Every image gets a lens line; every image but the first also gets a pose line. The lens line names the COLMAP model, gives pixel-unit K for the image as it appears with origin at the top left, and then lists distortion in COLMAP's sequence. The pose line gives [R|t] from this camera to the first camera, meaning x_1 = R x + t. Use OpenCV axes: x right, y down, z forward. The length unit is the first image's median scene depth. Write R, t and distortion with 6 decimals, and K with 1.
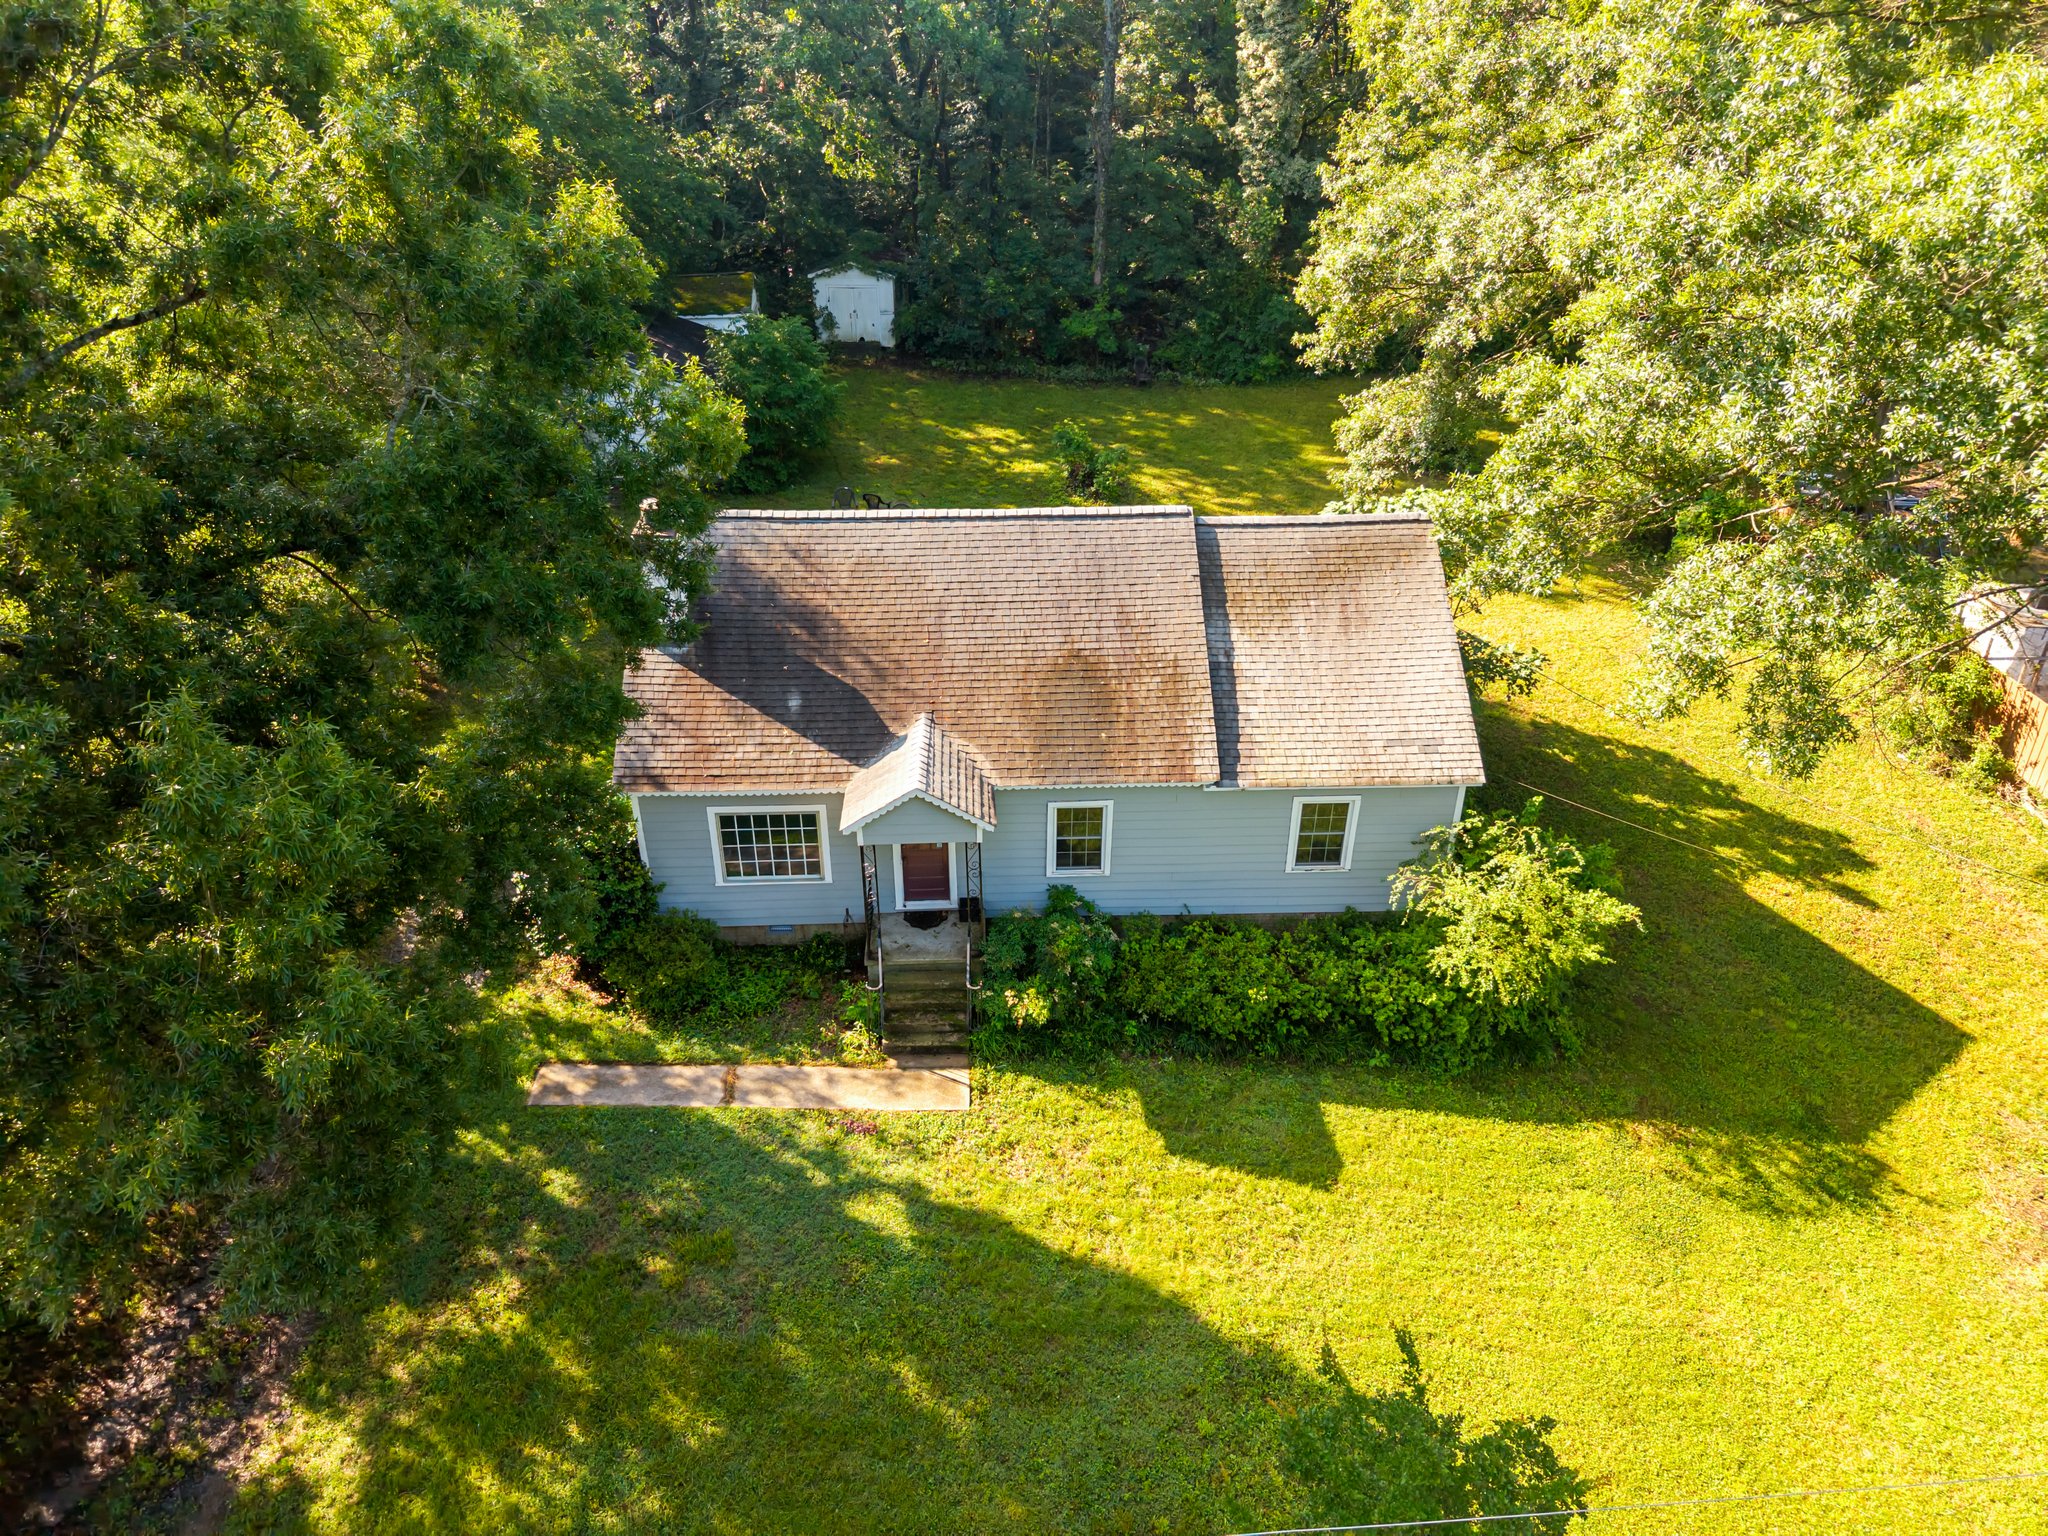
lens RADIAL K [[1469.9, 0, 1024.0], [0, 1469.9, 768.0], [0, 0, 1]] dist [0.004130, -0.000712]
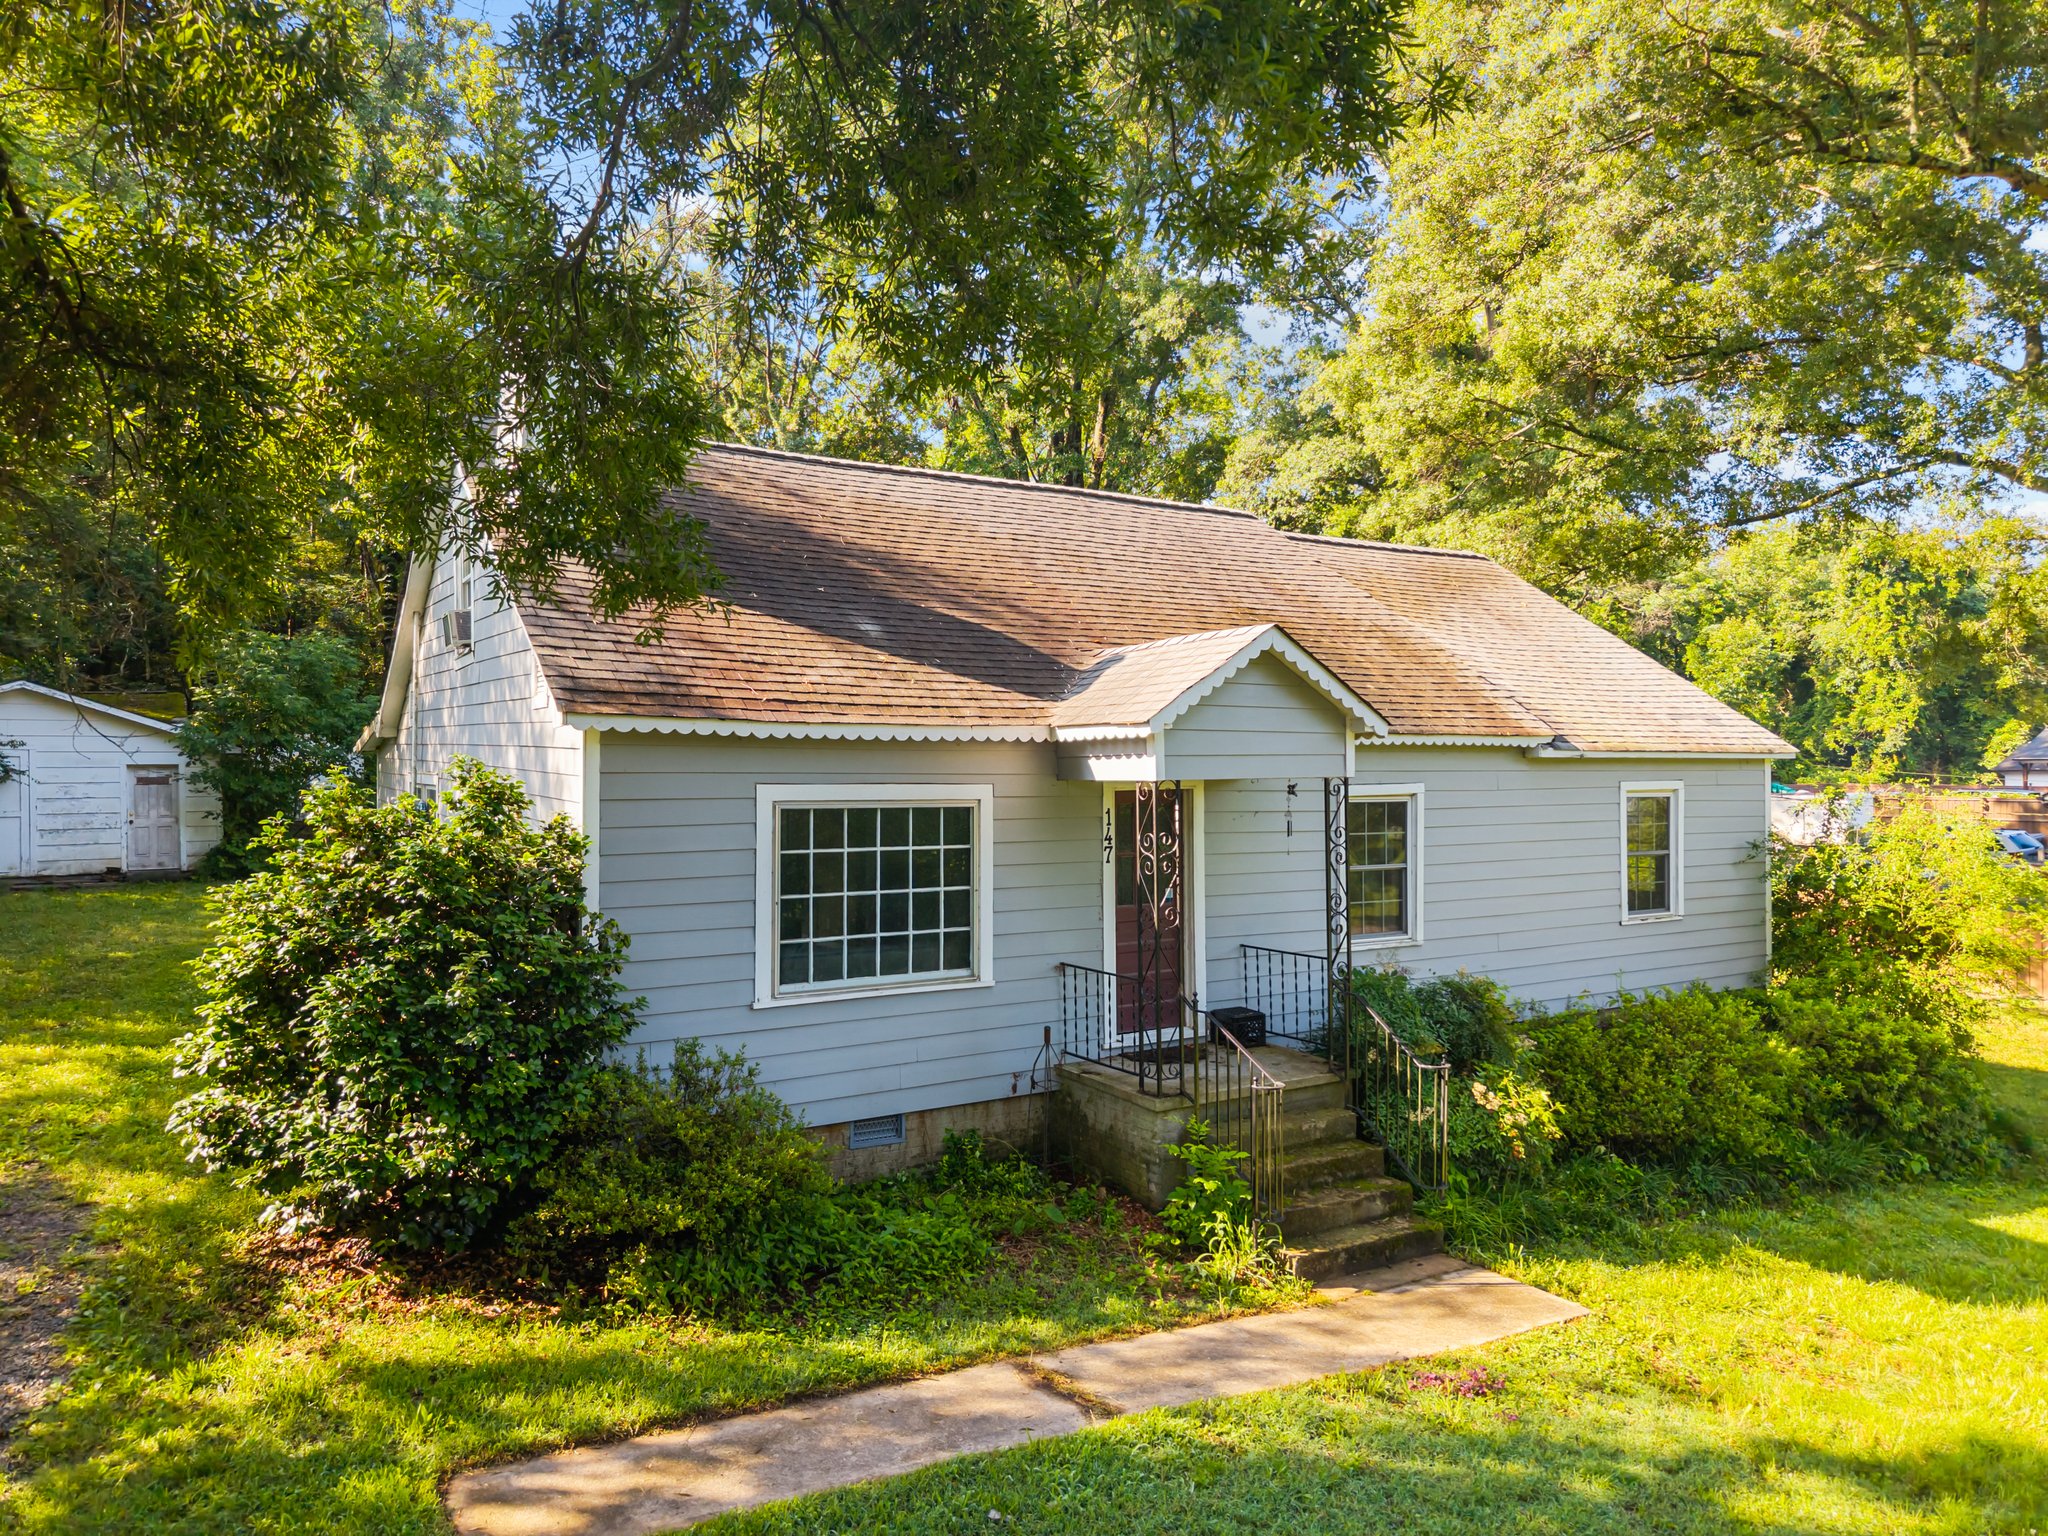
lens RADIAL K [[1469.9, 0, 1024.0], [0, 1469.9, 768.0], [0, 0, 1]] dist [0.004130, -0.000712]
pose [[0.849200, -0.003429, 0.528060, -0.364147], [0.253299, 0.880076, -0.401628, 0.204927], [-0.463356, 0.474820, 0.748230, 0.641105]]
